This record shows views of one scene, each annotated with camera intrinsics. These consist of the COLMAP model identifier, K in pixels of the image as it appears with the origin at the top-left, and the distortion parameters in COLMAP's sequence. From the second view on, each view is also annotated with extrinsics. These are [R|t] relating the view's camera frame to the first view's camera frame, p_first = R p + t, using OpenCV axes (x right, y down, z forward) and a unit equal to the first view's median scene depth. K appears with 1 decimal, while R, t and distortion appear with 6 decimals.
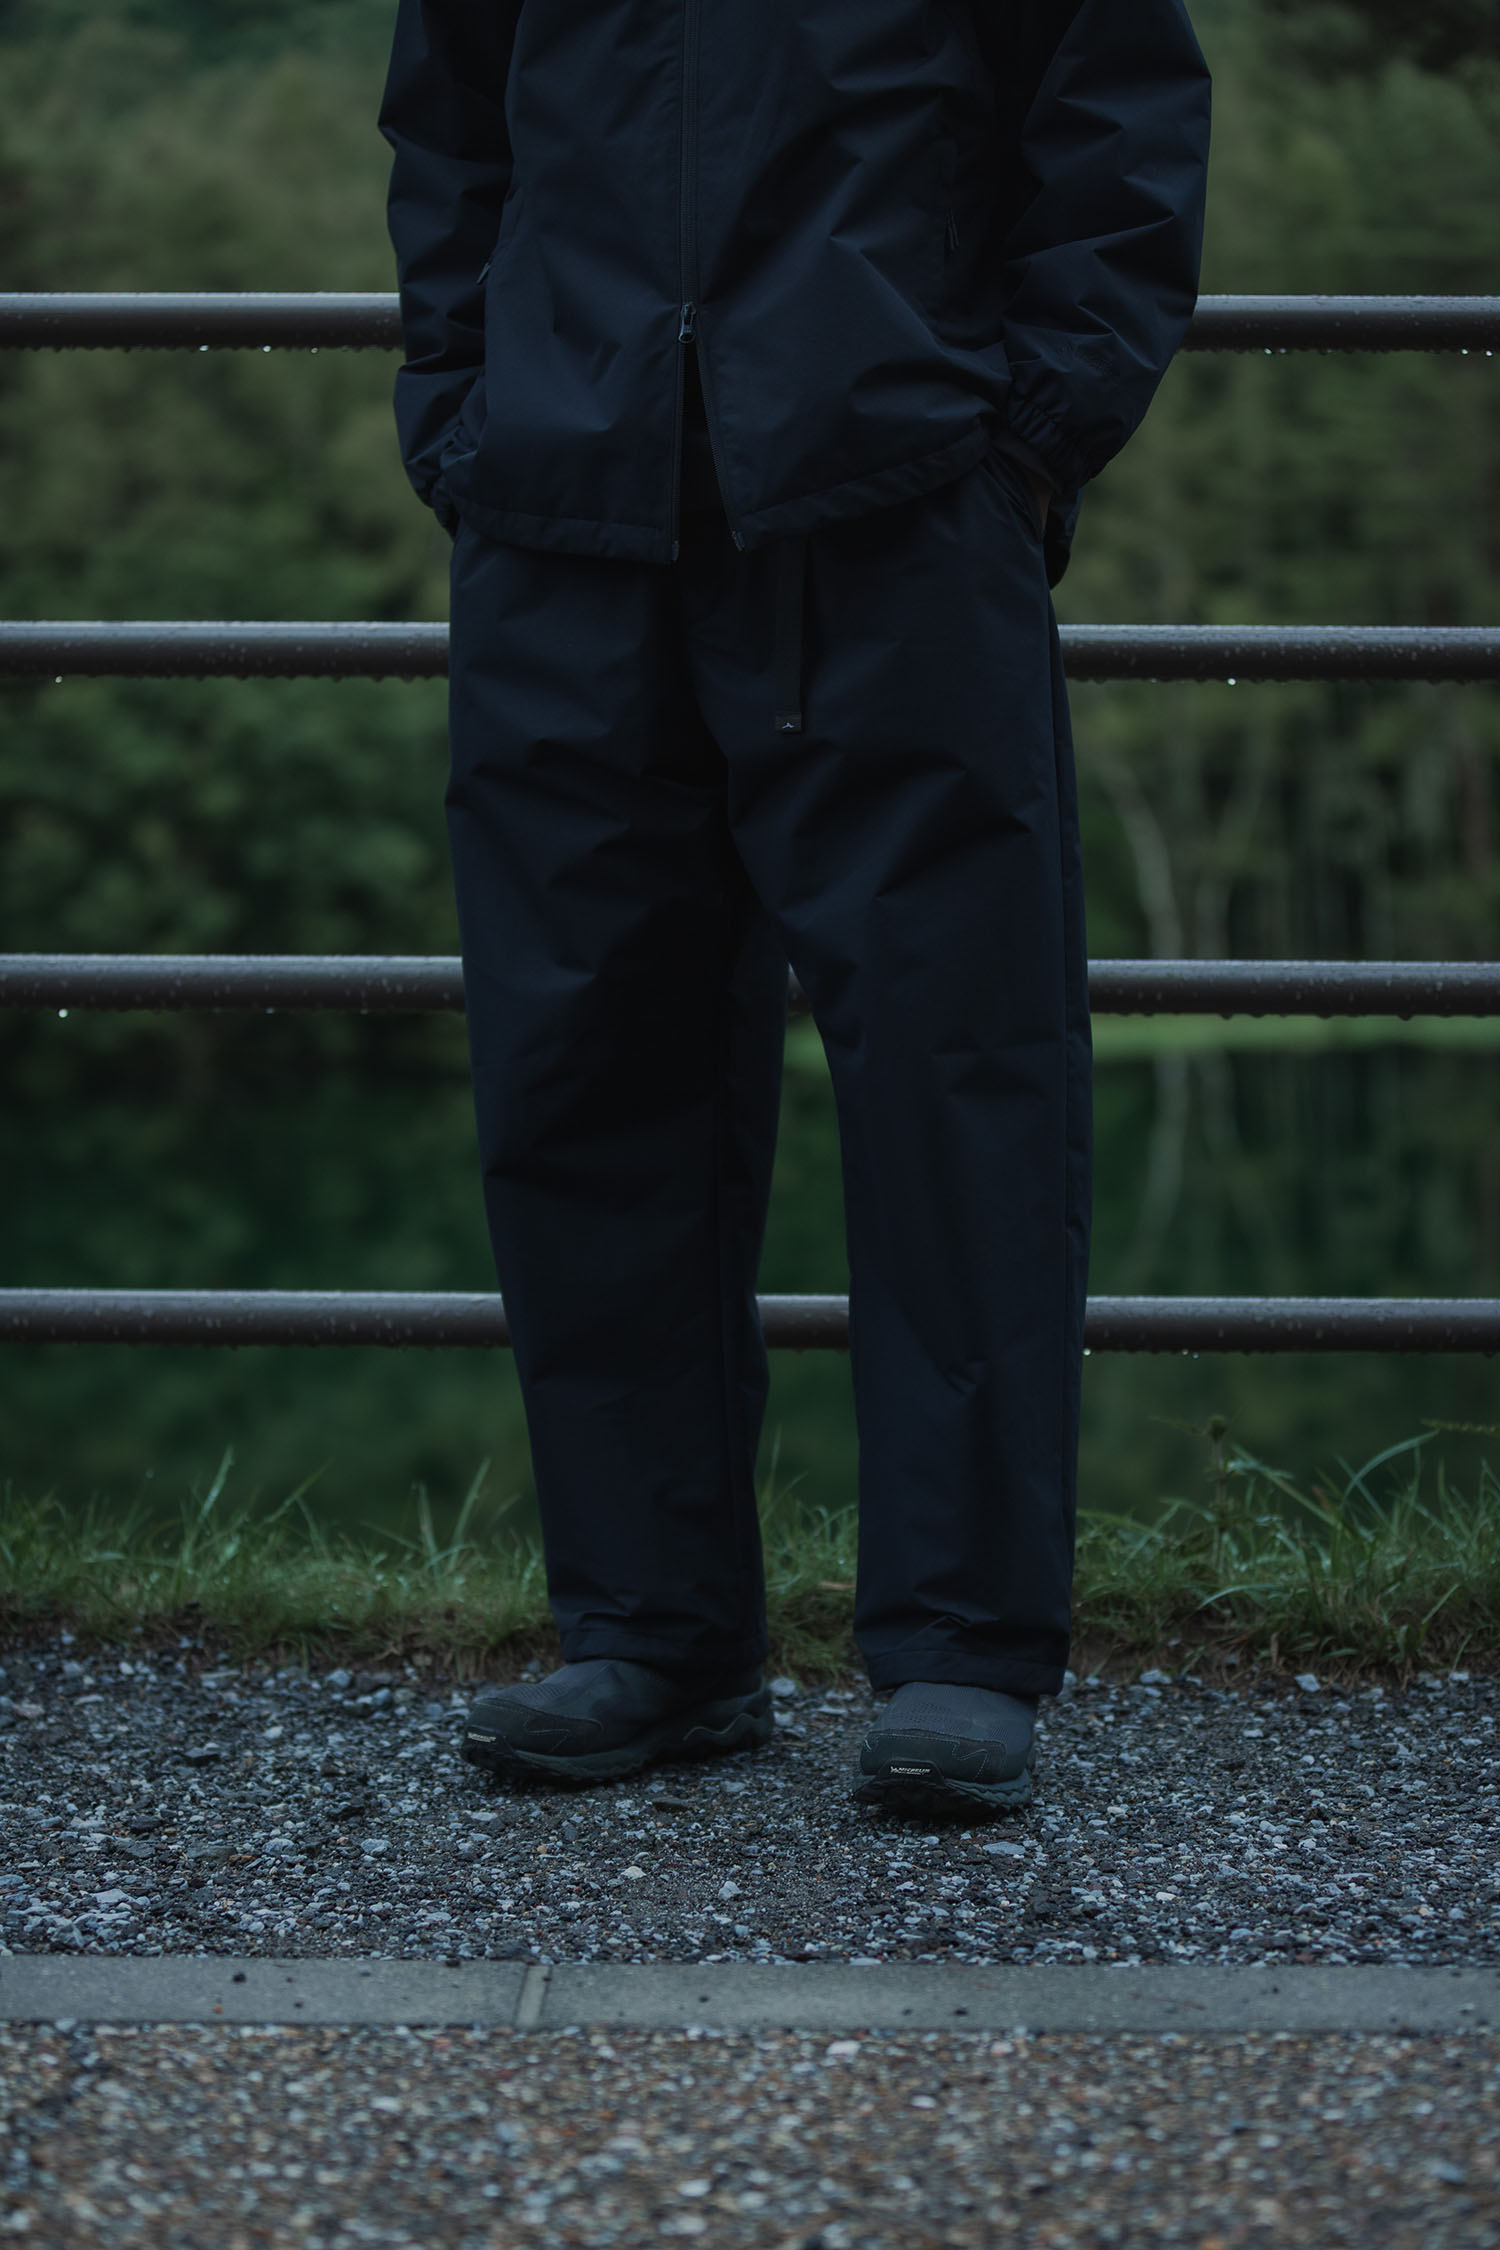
lens RADIAL K [[4548.6, 0, 750.0], [0, 4548.6, 1125.0], [0, 0, 1]] dist [-0.248933, 1.718734]
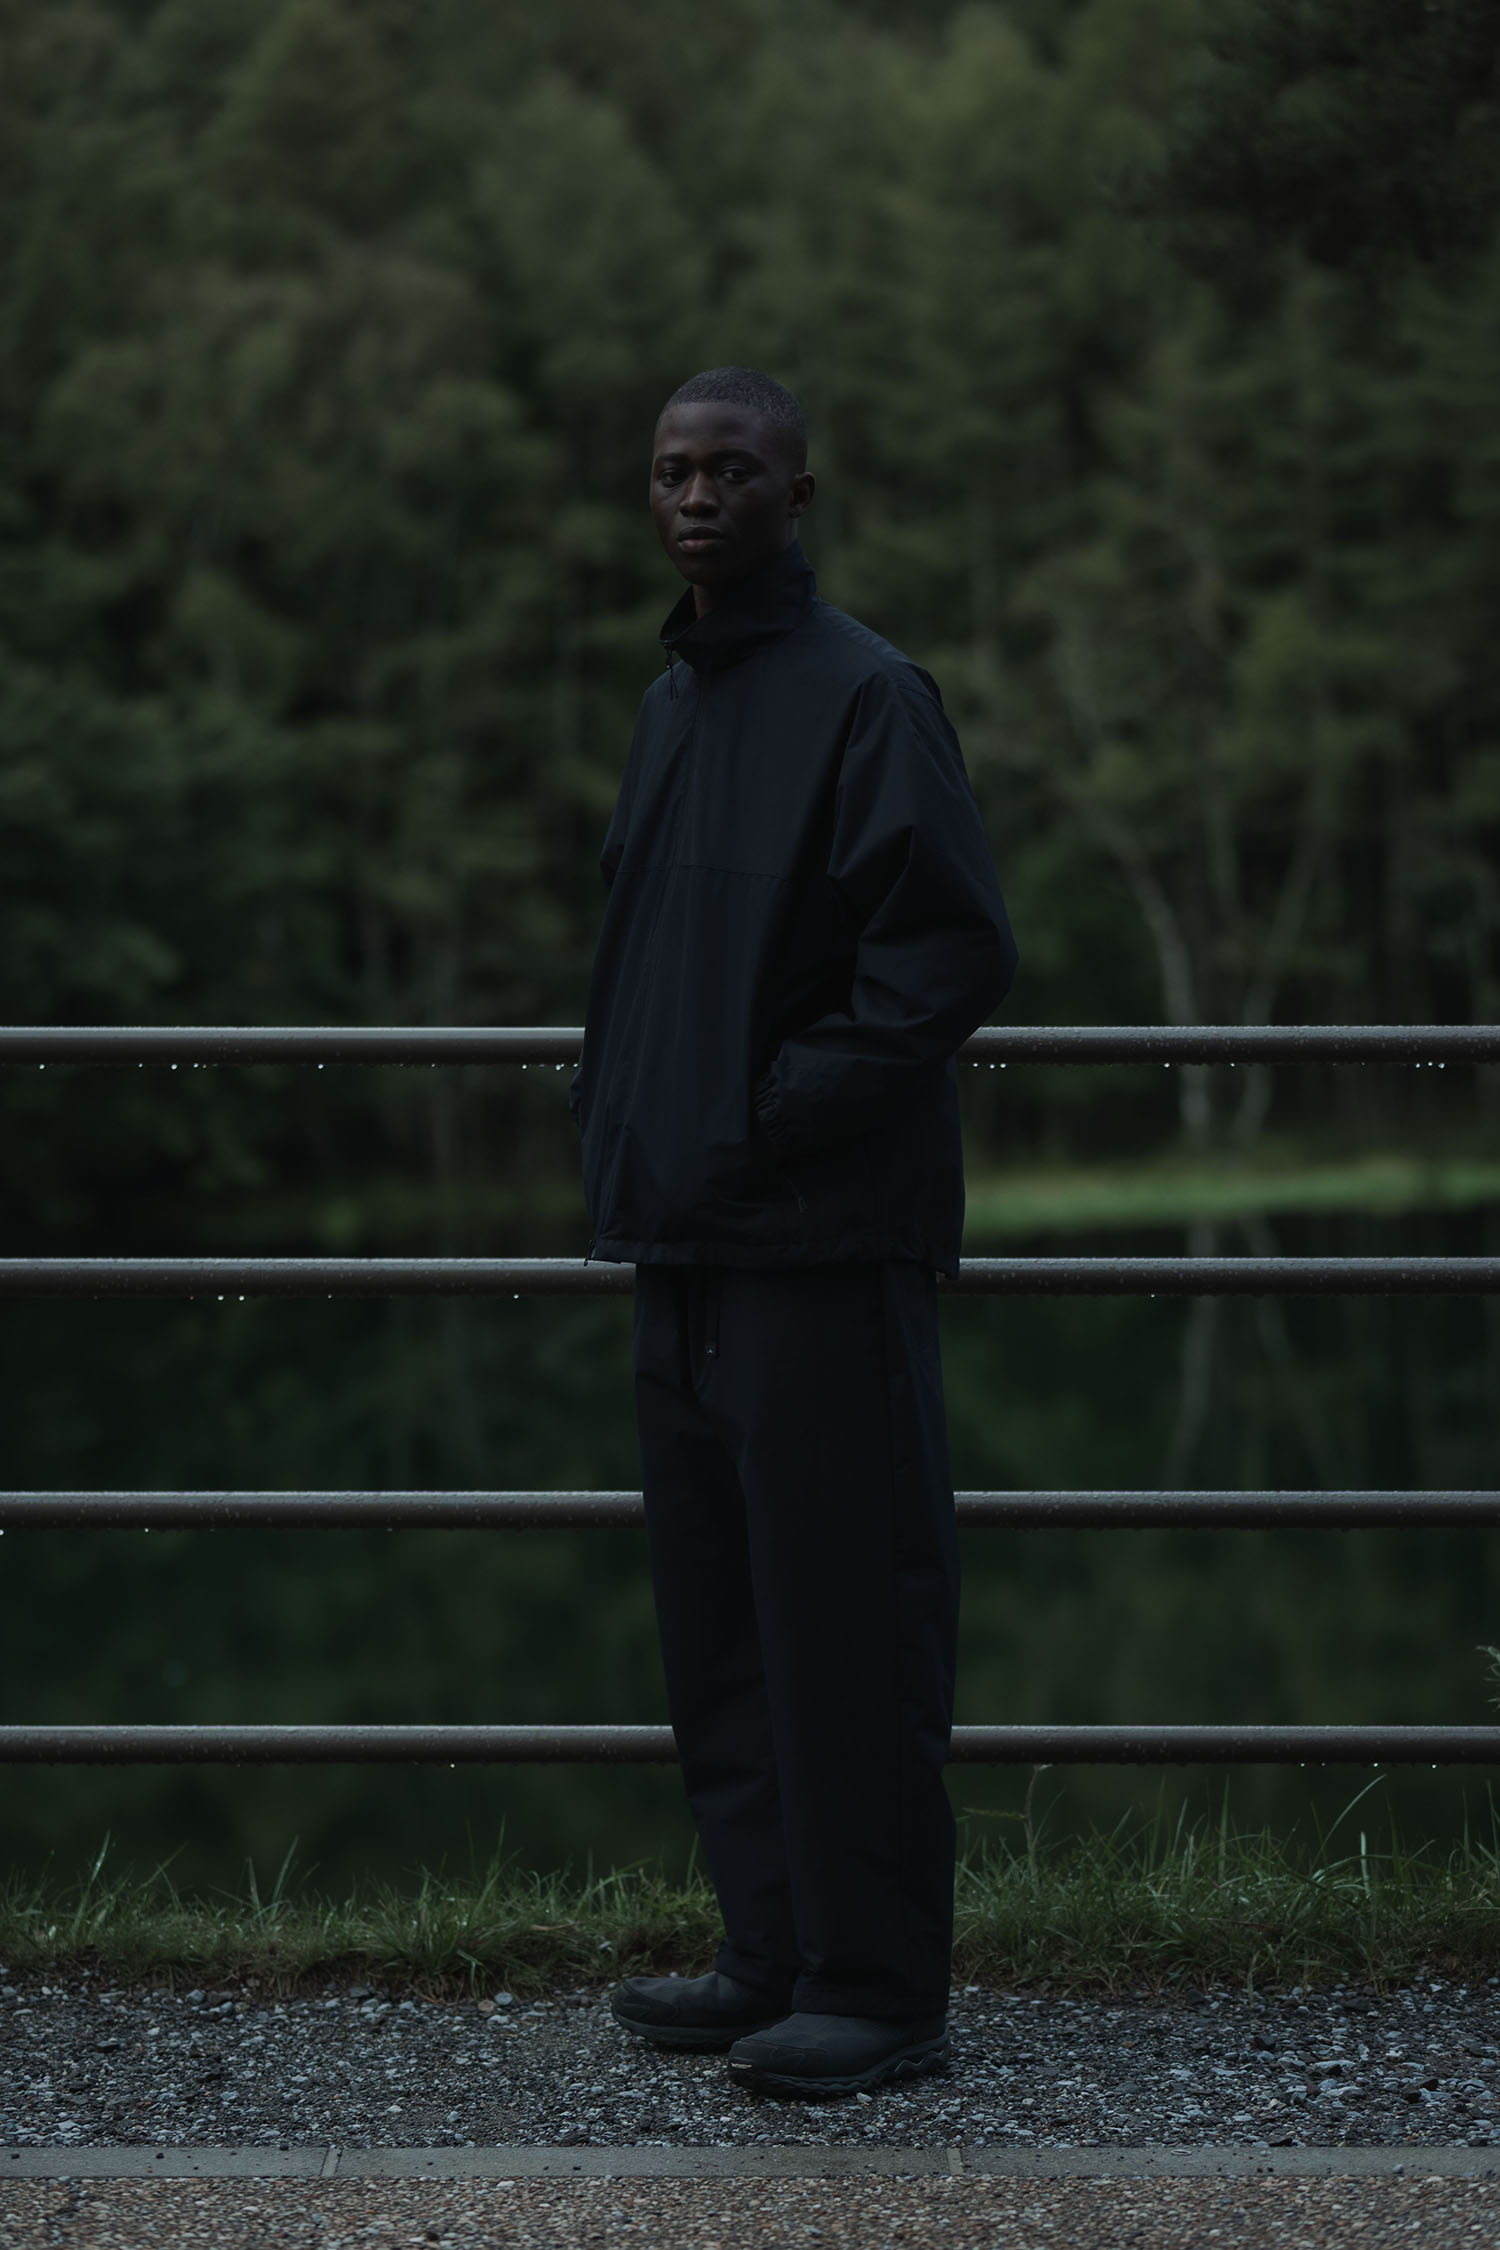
lens RADIAL K [[6445.1, 0, 750.0], [0, 6445.1, 1125.0], [0, 0, 1]] dist [0.023722, -0.530131]
pose [[0.999833, -0.005123, 0.017552, 0.057334], [0.005605, 0.999606, -0.027508, -0.109614], [-0.017405, 0.027602, 0.999467, -1.195479]]
